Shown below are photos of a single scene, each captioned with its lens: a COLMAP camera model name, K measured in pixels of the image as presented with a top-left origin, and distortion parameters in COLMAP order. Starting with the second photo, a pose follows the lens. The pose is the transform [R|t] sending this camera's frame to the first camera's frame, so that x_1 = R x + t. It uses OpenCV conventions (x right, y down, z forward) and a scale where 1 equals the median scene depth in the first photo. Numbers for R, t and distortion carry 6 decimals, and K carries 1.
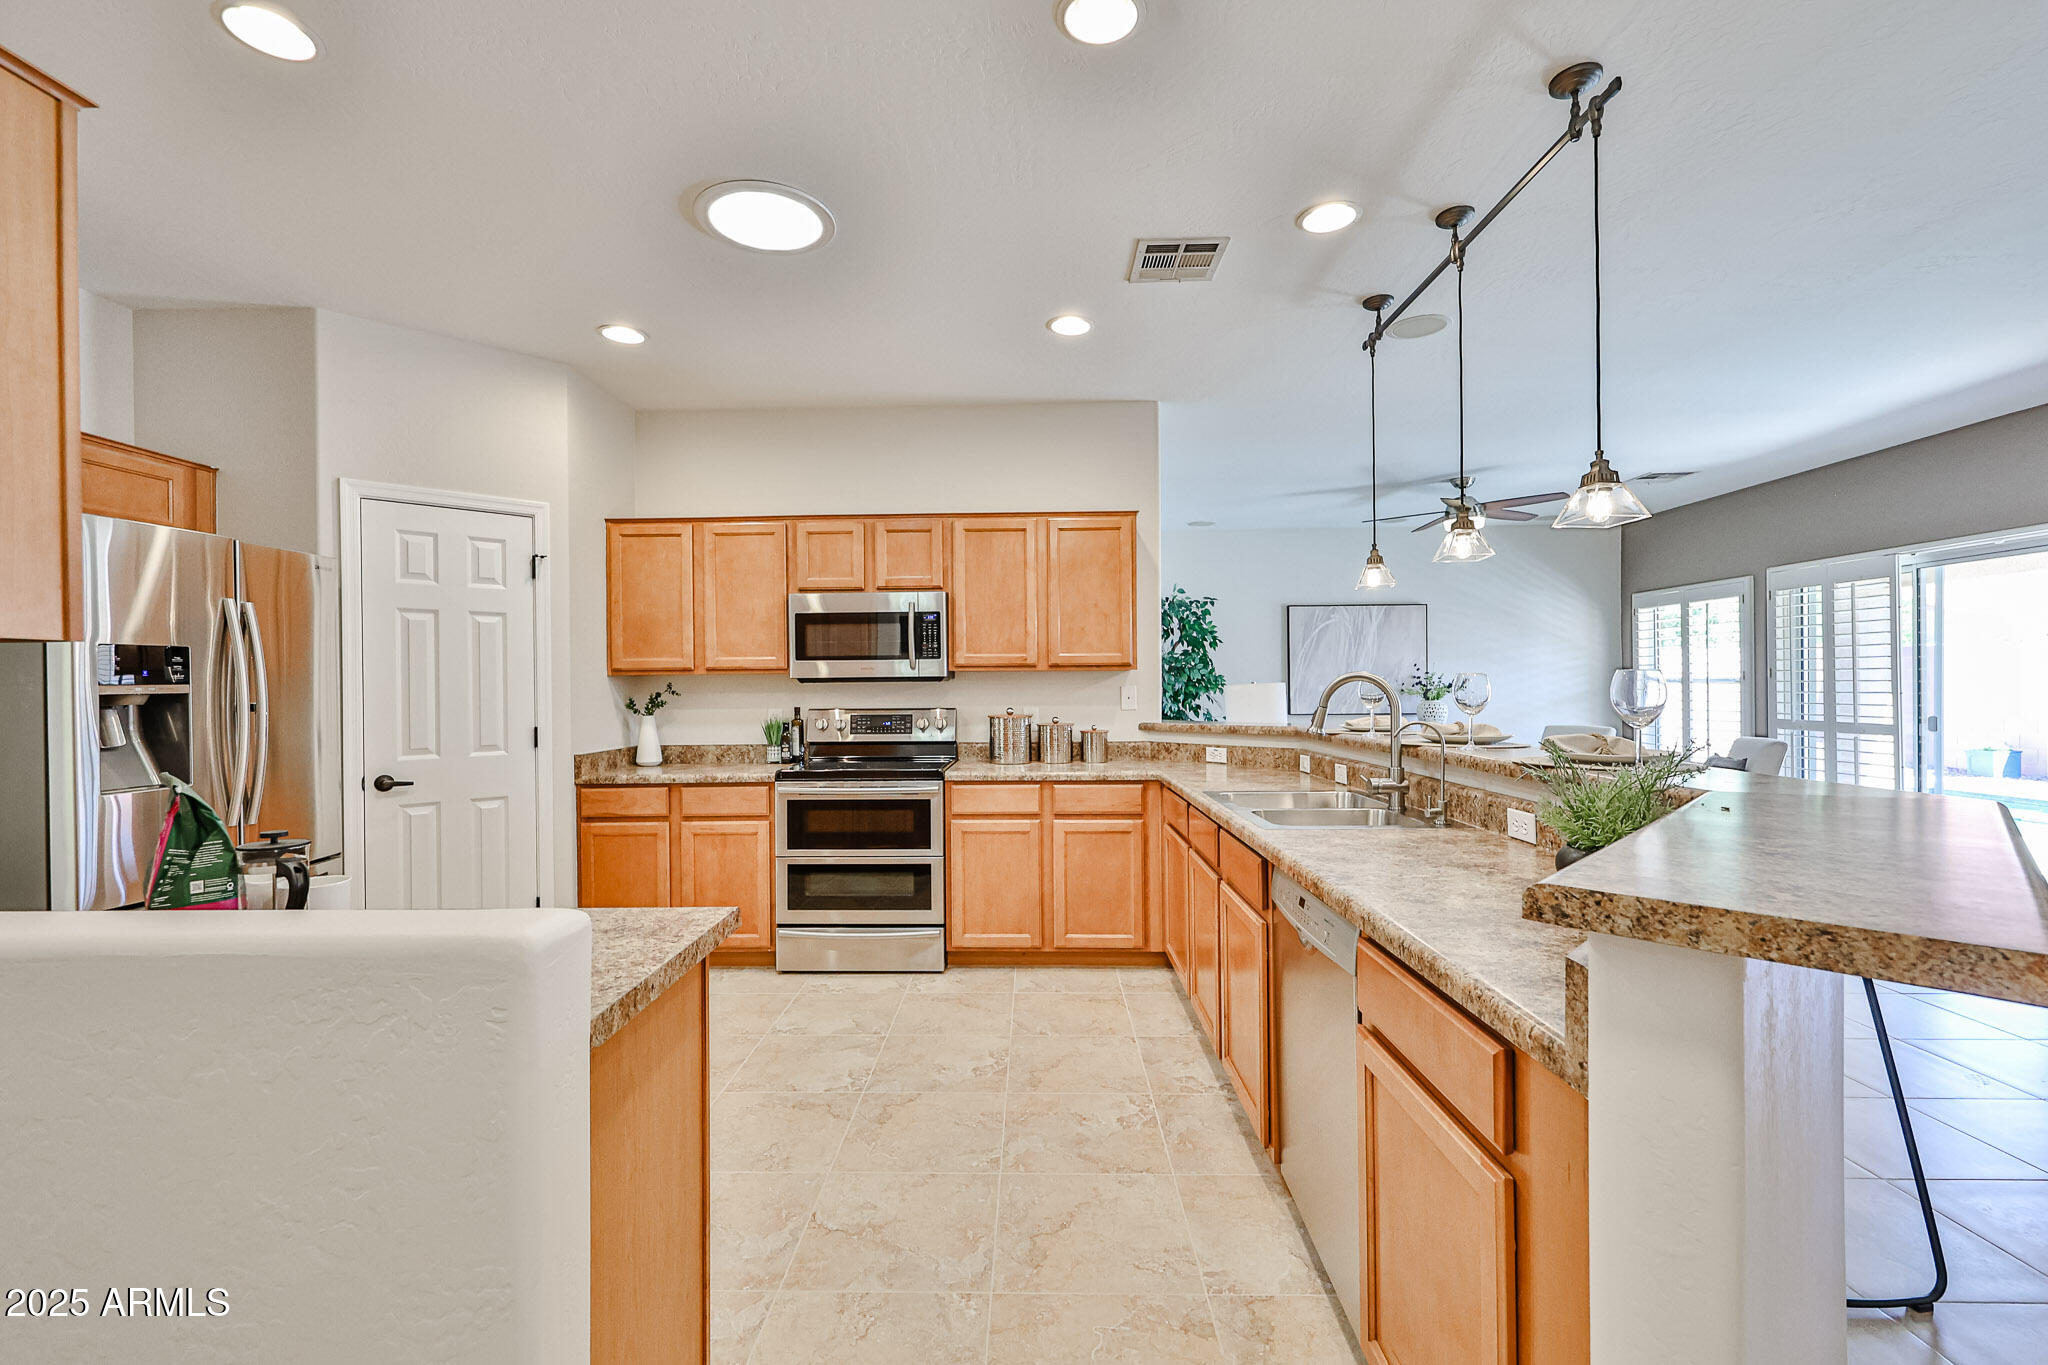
lens RADIAL K [[865.2, 0, 1024.0], [0, 865.2, 682.5], [0, 0, 1]] dist [-0.000465, -0.000227]
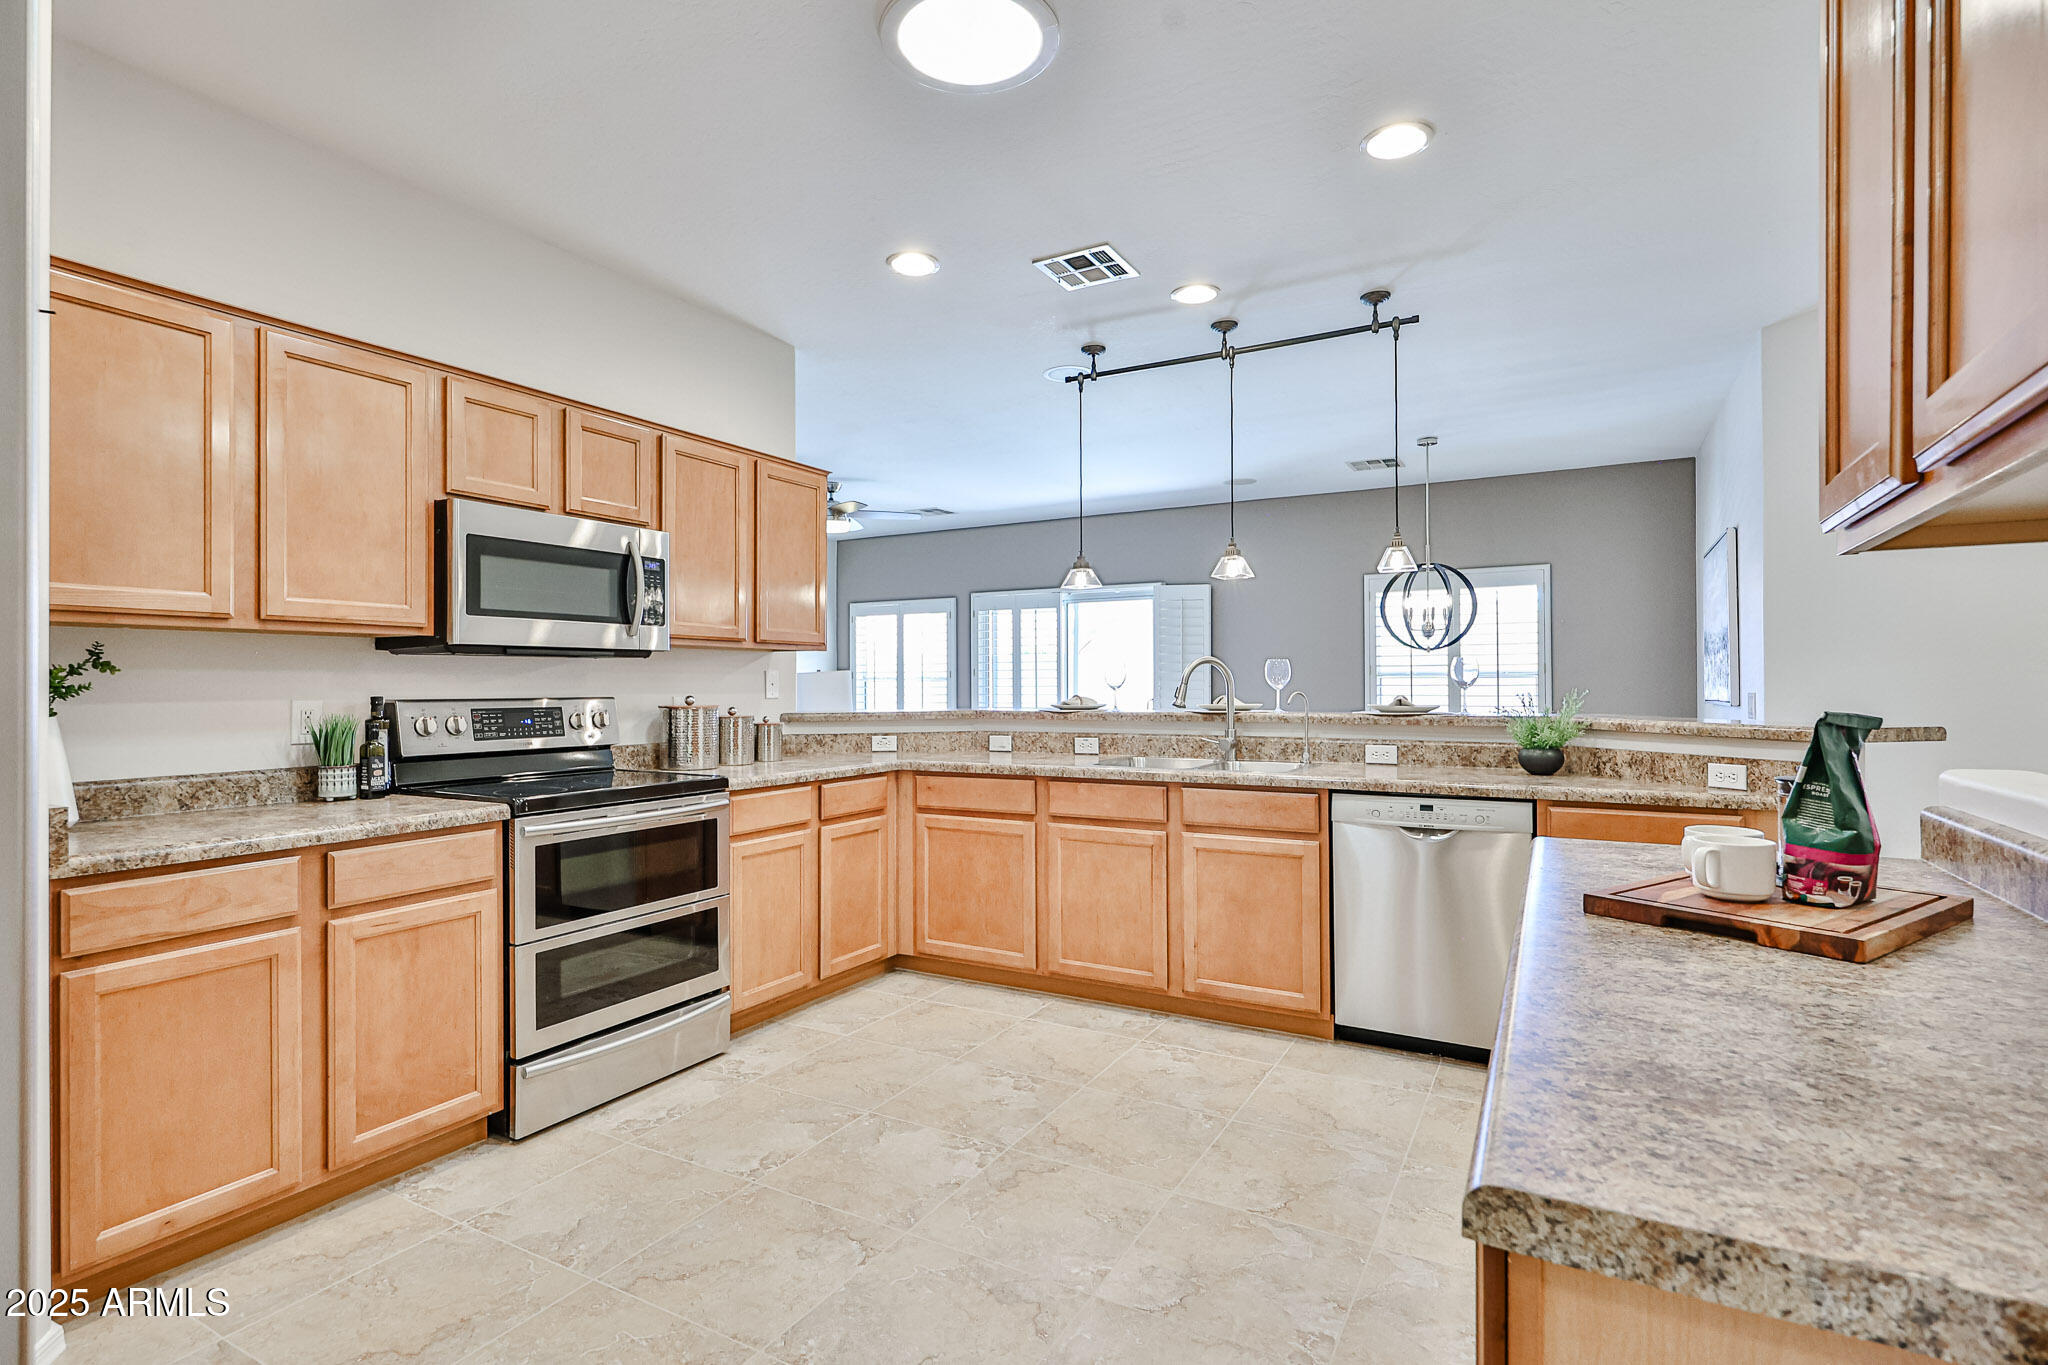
lens RADIAL K [[966.6, 0, 1024.0], [0, 966.6, 682.5], [0, 0, 1]] dist [-0.002434, -0.000496]
pose [[0.488299, 0.008435, 0.872636, -0.682776], [-0.004142, 0.999964, -0.007348, 0.025165], [-0.872667, -0.000026, 0.488316, 0.371970]]
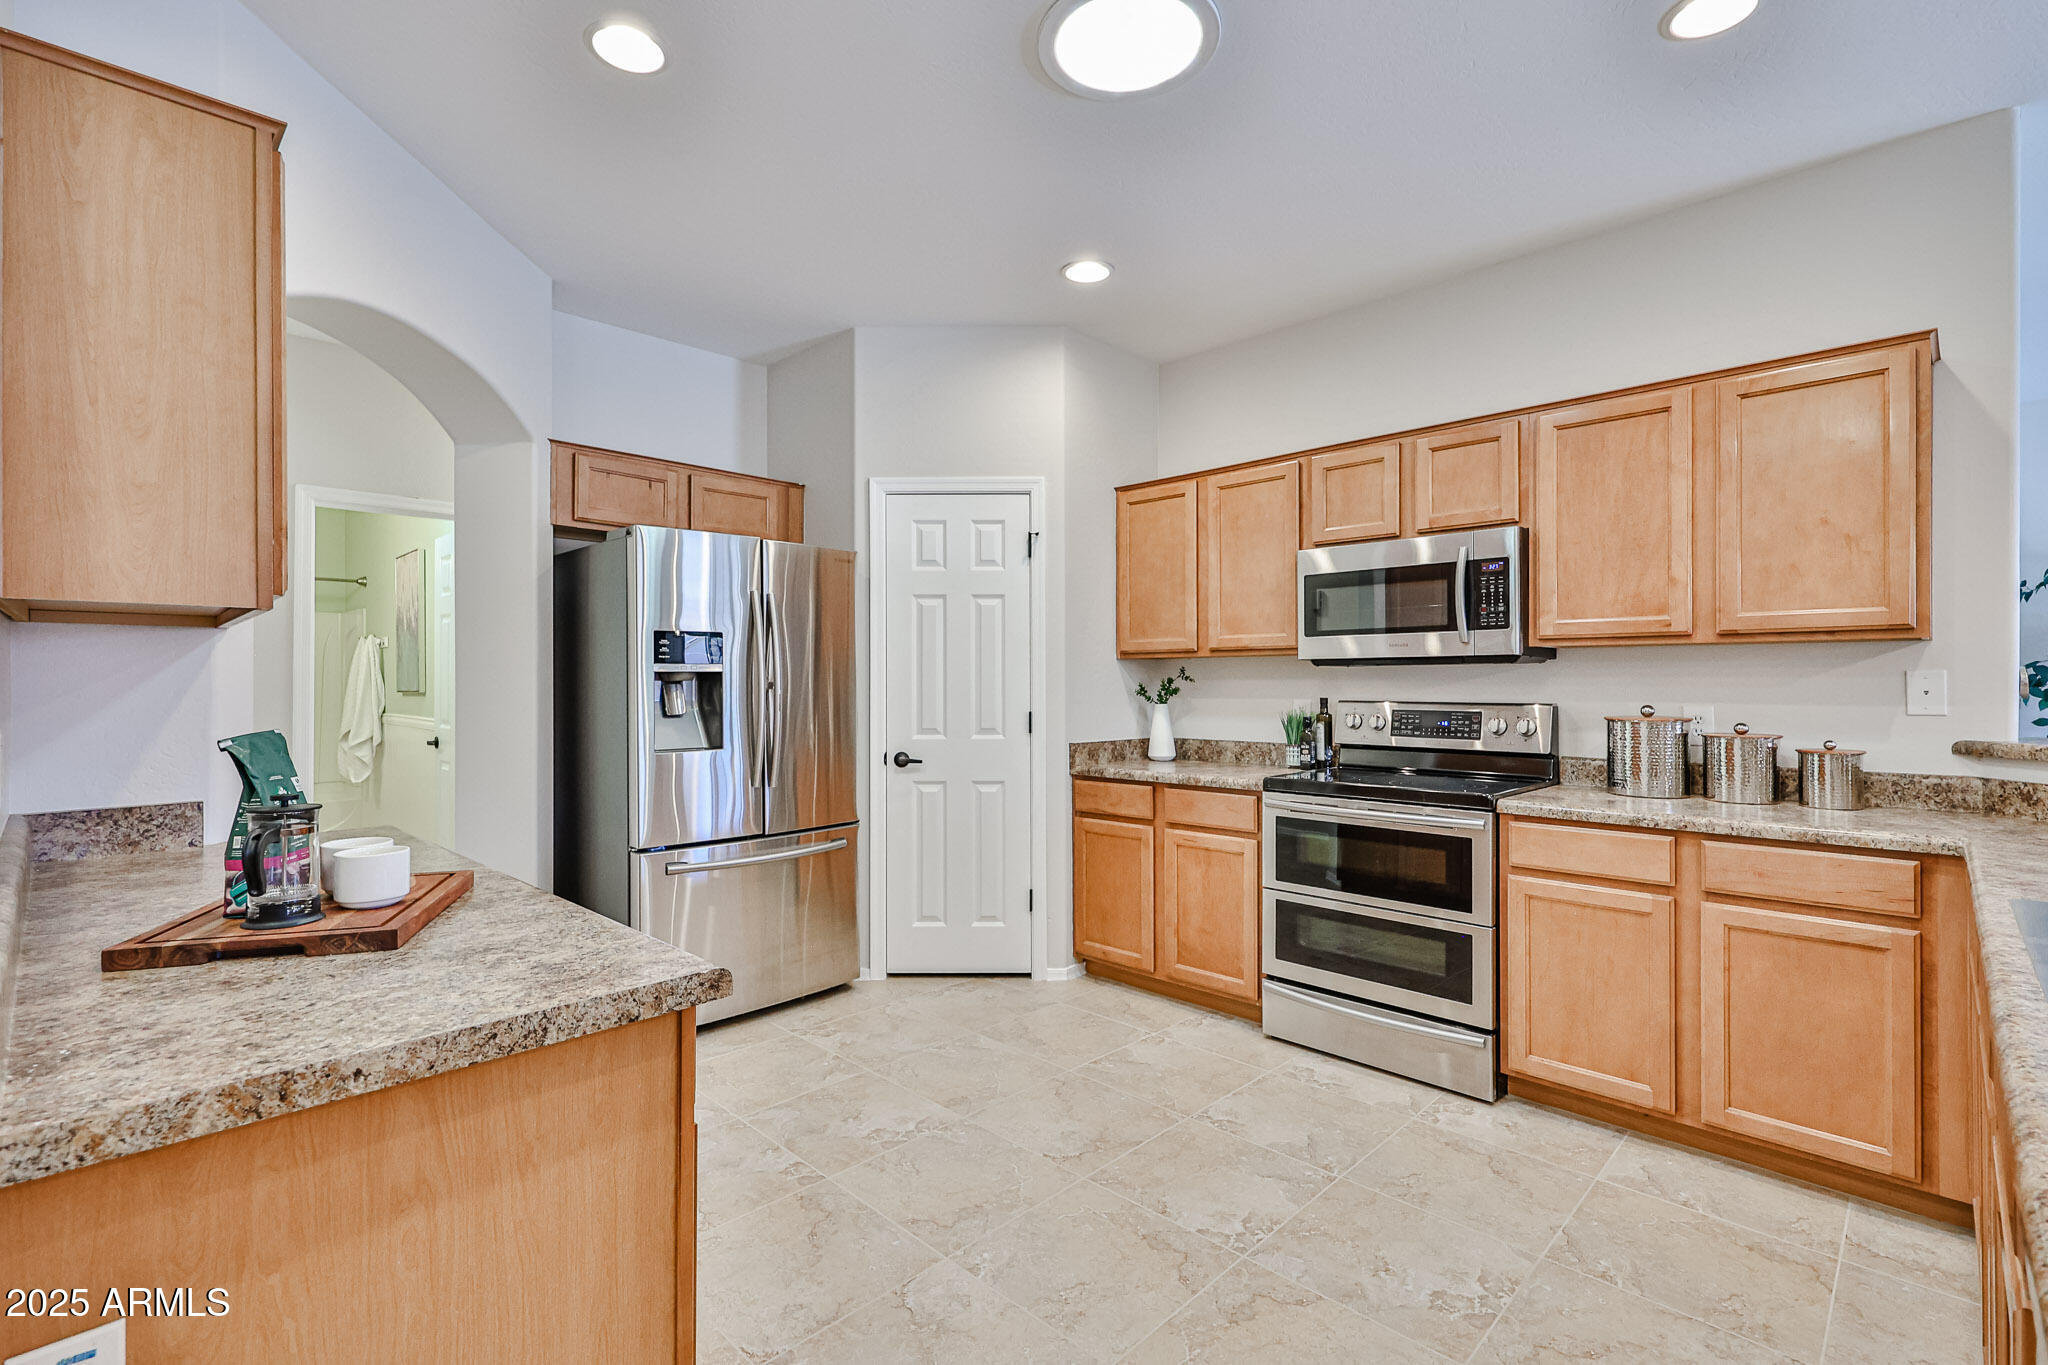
lens RADIAL K [[918.7, 0, 1024.0], [0, 918.7, 682.5], [0, 0, 1]] dist [-0.001343, -0.000820]
pose [[0.719933, 0.007256, -0.694006, 0.131025], [-0.003463, 0.999970, 0.006862, 0.011253], [0.694035, -0.002537, 0.719937, 0.248583]]
